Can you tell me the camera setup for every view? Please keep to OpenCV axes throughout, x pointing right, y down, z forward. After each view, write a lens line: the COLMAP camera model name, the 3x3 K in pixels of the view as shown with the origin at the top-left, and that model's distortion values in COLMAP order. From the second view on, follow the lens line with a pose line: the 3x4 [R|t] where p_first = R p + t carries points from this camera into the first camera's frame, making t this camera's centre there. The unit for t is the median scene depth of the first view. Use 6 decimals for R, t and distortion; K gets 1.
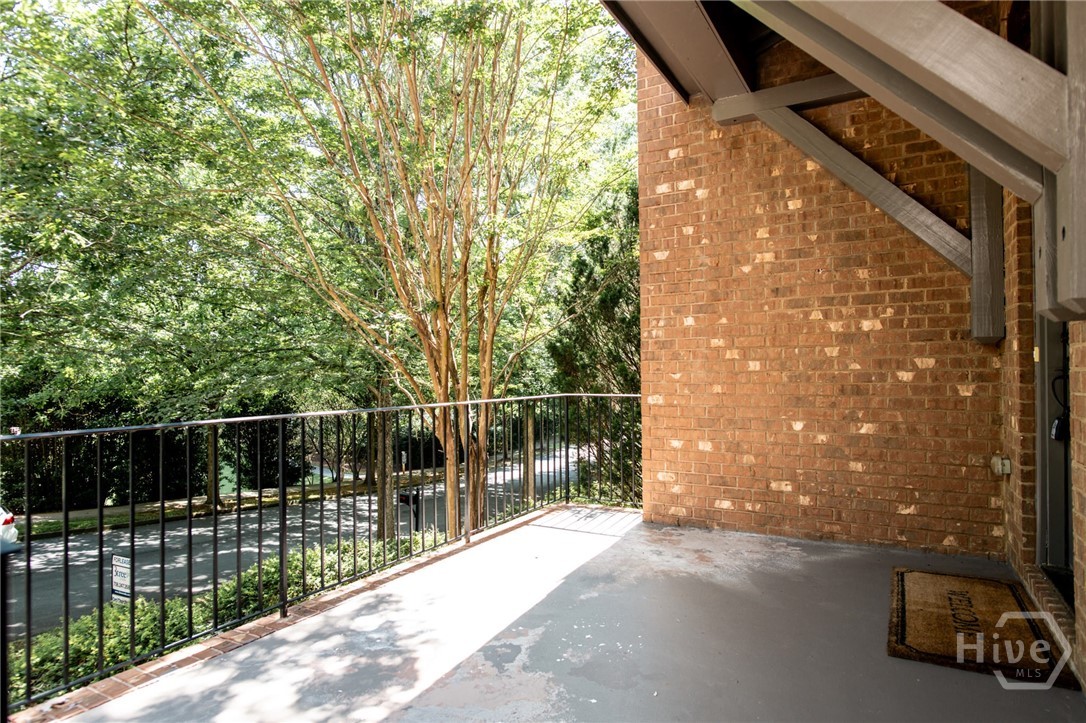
lens RADIAL K [[621.2, 0, 544.0], [0, 621.2, 362.1], [0, 0, 1]] dist [-0.004975, 0.004345]
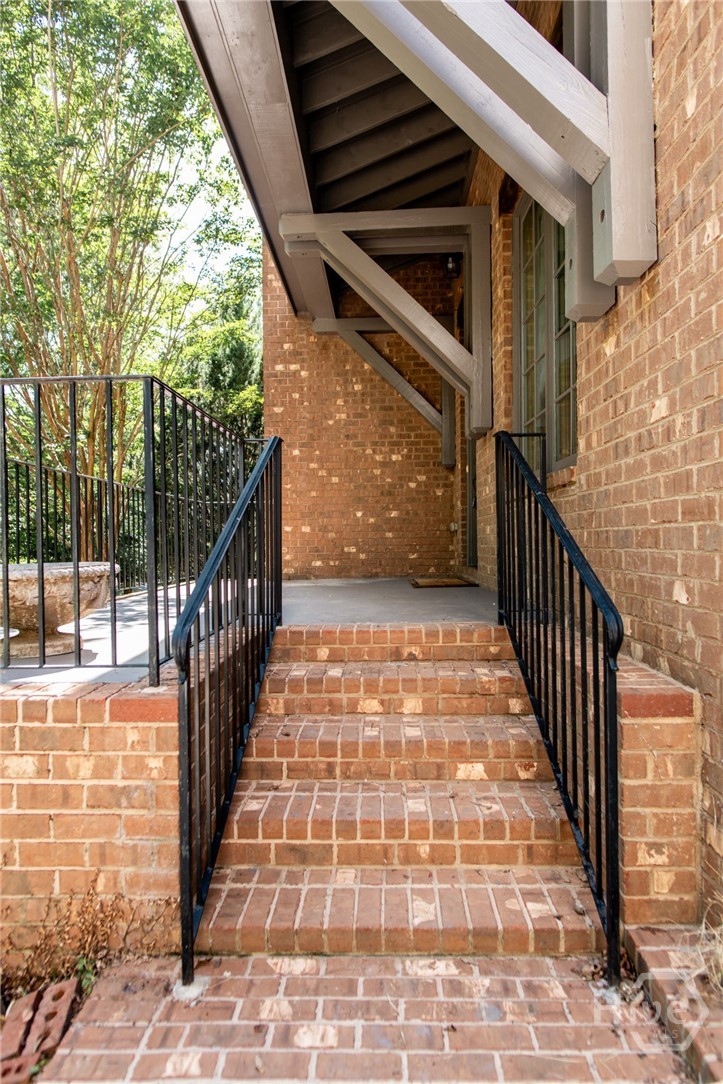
lens RADIAL K [[620.1, 0, 361.3], [0, 620.1, 540.9], [0, 0, 1]] dist [-0.004975, 0.004345]
pose [[0.882083, -0.001134, 0.471093, -0.419758], [-0.003760, 0.999948, 0.009447, 0.165705], [-0.471080, -0.010105, 0.882033, -0.559460]]
